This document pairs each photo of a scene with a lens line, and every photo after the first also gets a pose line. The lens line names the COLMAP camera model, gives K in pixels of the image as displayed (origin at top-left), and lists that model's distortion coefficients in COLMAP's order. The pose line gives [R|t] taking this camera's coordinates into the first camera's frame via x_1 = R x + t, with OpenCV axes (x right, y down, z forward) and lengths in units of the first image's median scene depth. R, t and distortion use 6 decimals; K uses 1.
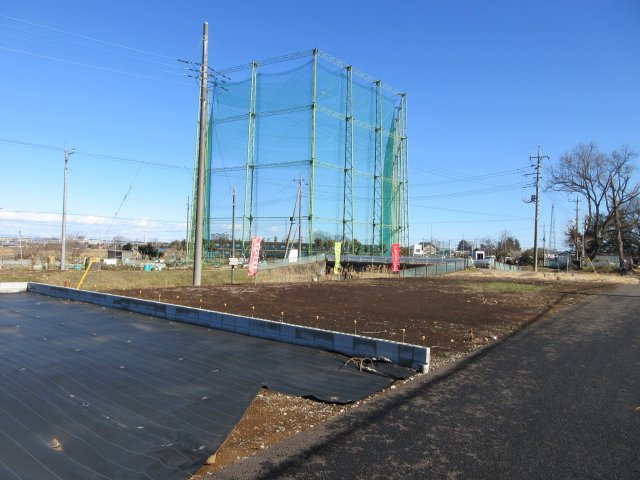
lens RADIAL K [[478.7, 0, 320.2], [0, 478.7, 237.9], [0, 0, 1]] dist [0.006063, 0.007111]
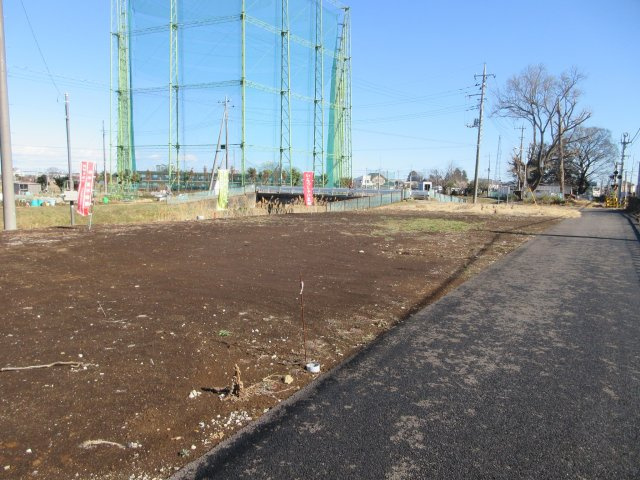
lens RADIAL K [[478.7, 0, 319.3], [0, 478.7, 236.0], [0, 0, 1]] dist [0.006063, 0.007111]
pose [[0.995347, -0.014715, 0.095227, 0.060284], [0.001414, 0.990395, 0.138262, 0.004152], [-0.096347, -0.137484, 0.985807, 0.105645]]
